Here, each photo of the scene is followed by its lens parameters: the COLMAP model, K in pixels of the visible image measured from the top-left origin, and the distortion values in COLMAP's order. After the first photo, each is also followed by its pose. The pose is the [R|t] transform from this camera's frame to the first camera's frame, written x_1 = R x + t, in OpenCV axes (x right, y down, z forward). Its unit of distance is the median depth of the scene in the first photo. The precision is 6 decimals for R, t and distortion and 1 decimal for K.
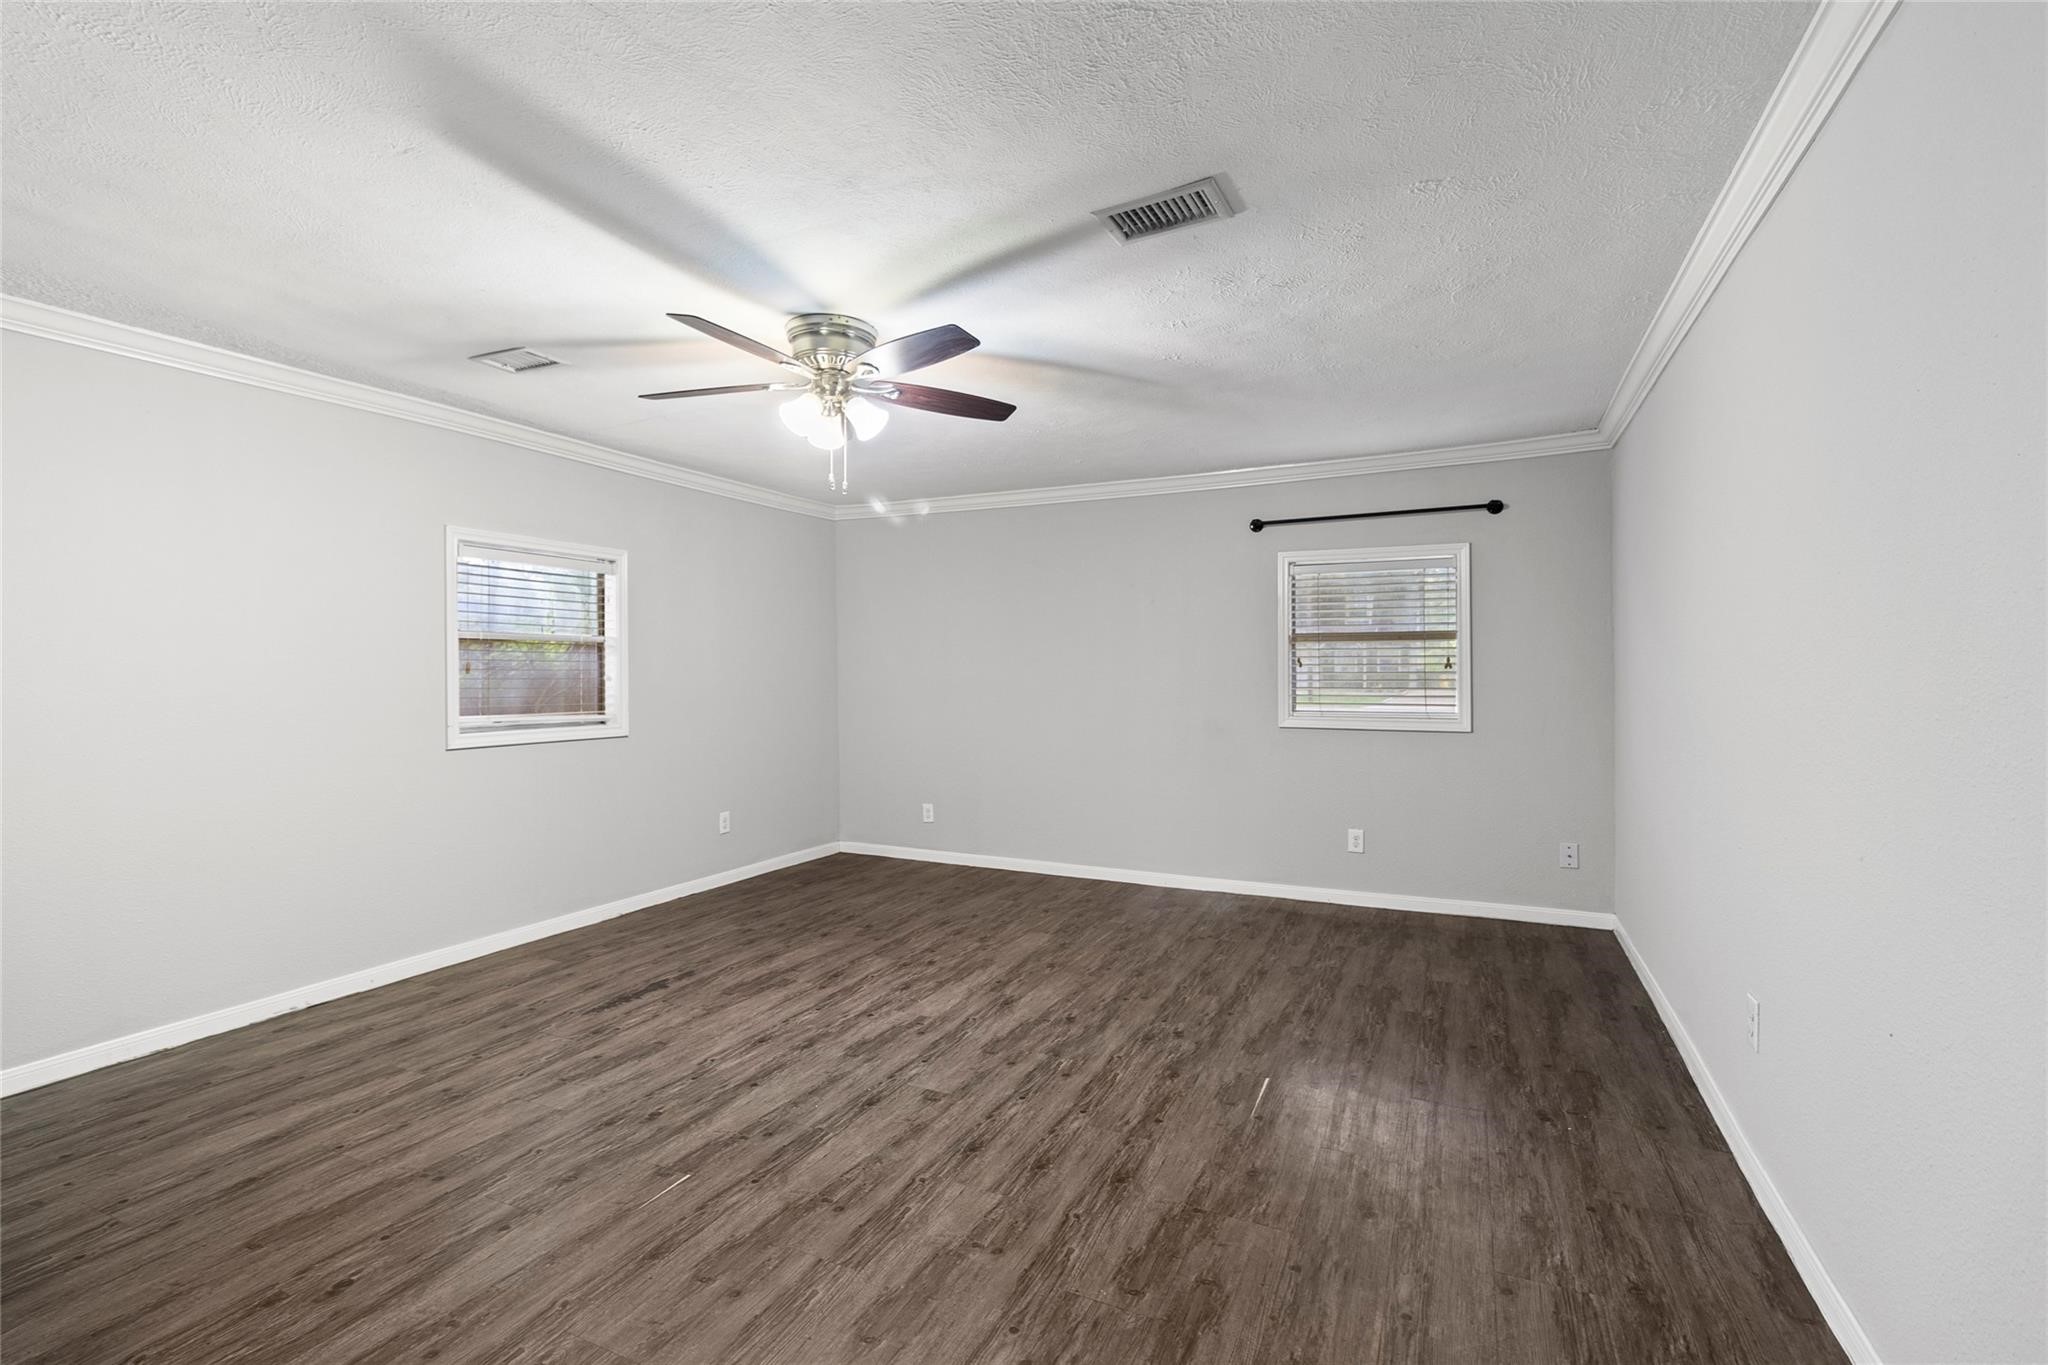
lens RADIAL K [[937.5, 0, 1022.5], [0, 937.5, 673.6], [0, 0, 1]] dist [0.002383, -0.000619]
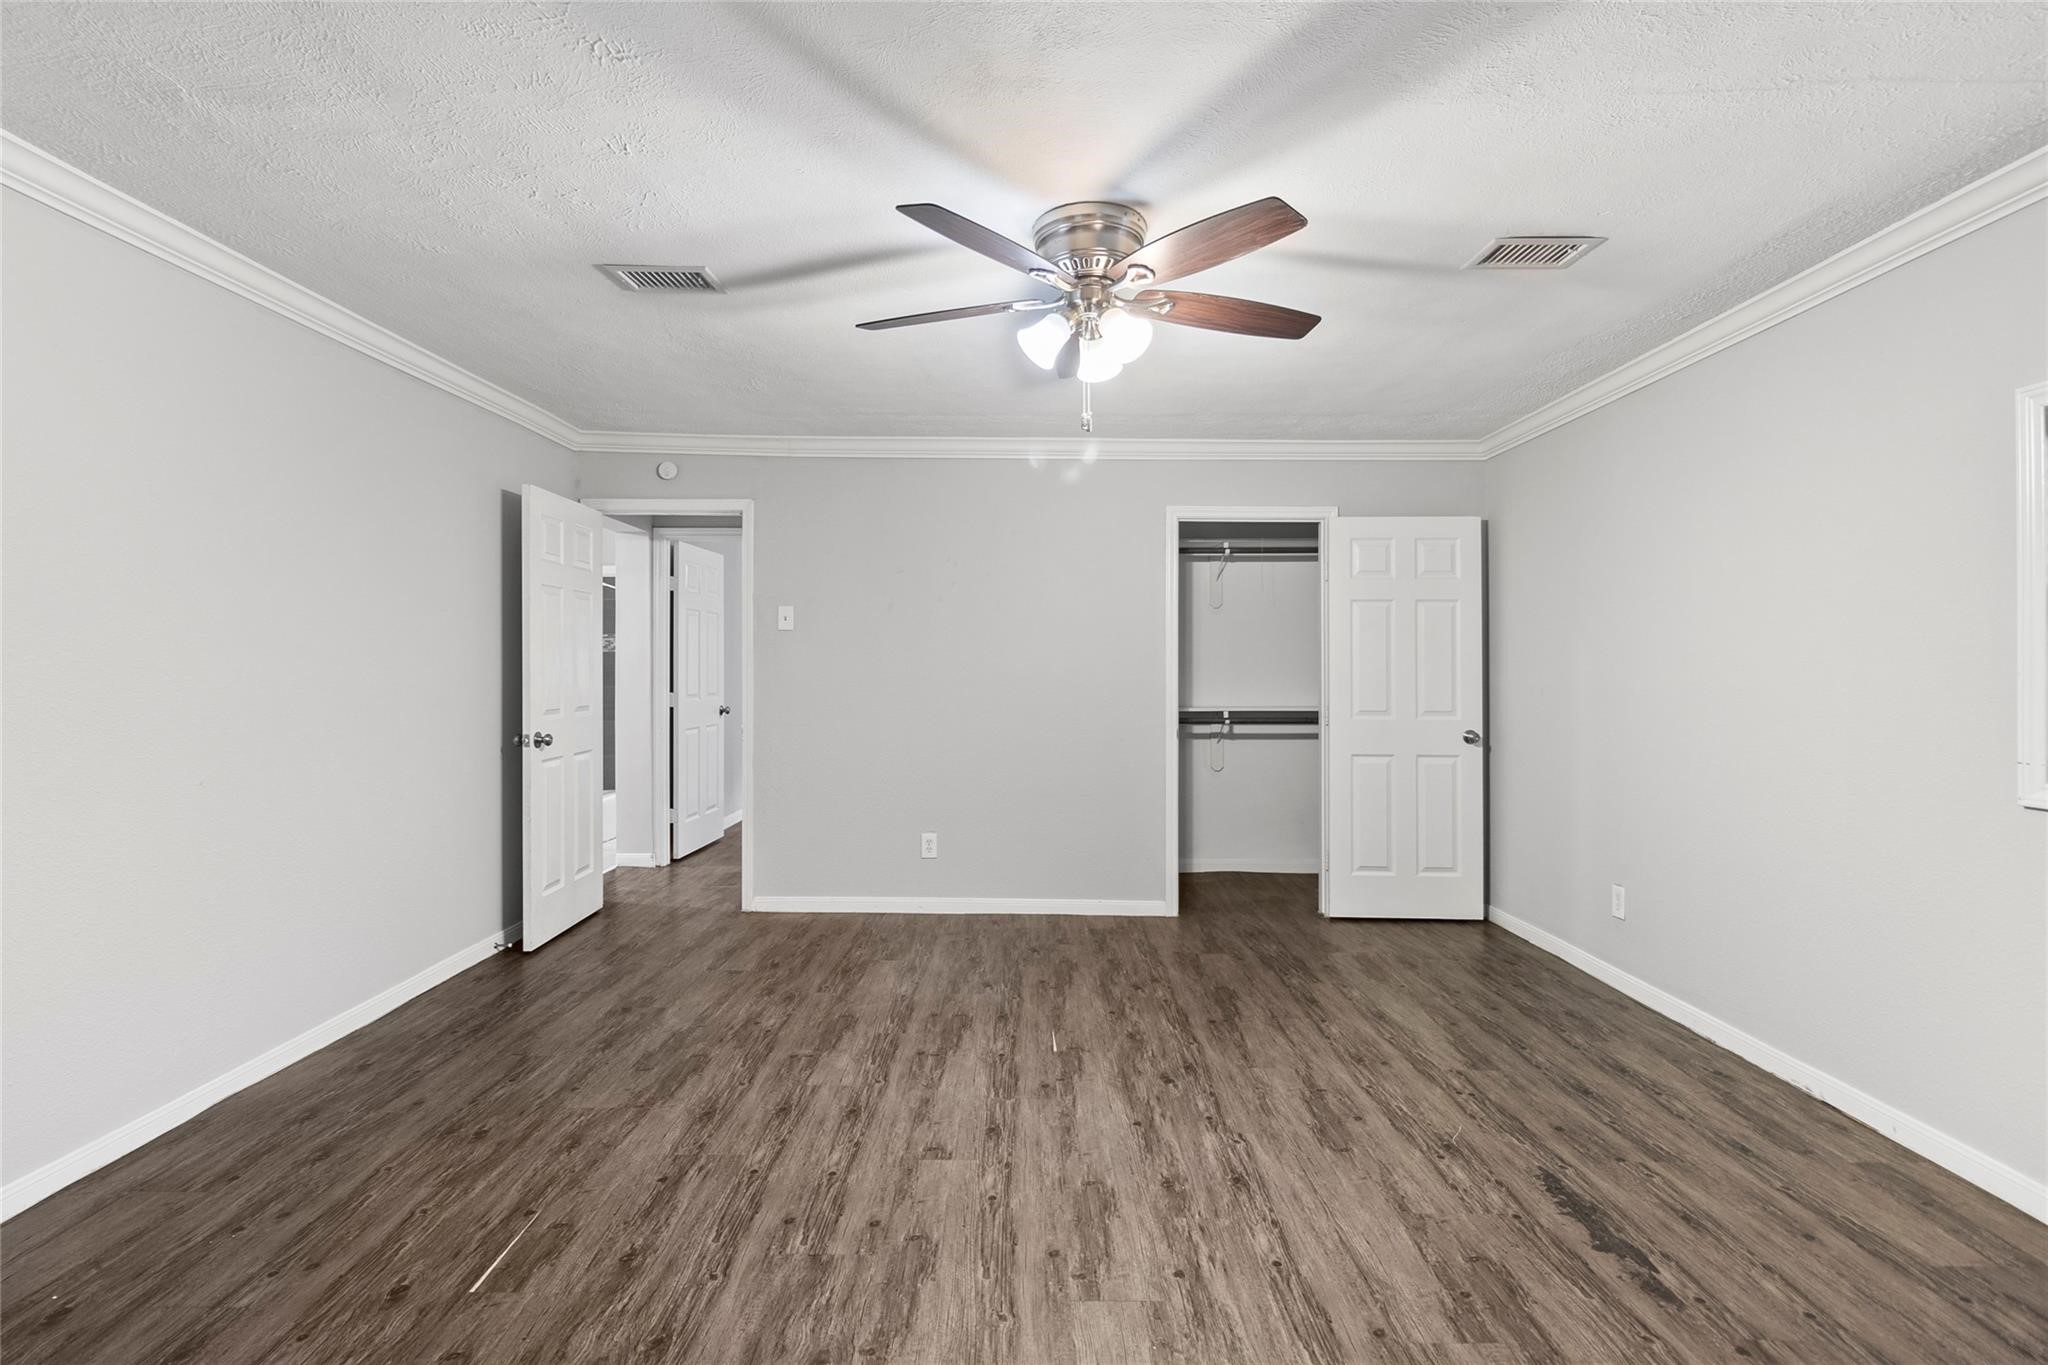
lens RADIAL K [[937.5, 0, 1023.2], [0, 937.5, 679.0], [0, 0, 1]] dist [0.002383, -0.000619]
pose [[-0.905074, 0.007072, -0.425195, 0.194148], [-0.000762, 0.999833, 0.018252, -0.003267], [0.425253, 0.016843, -0.904918, 1.782570]]
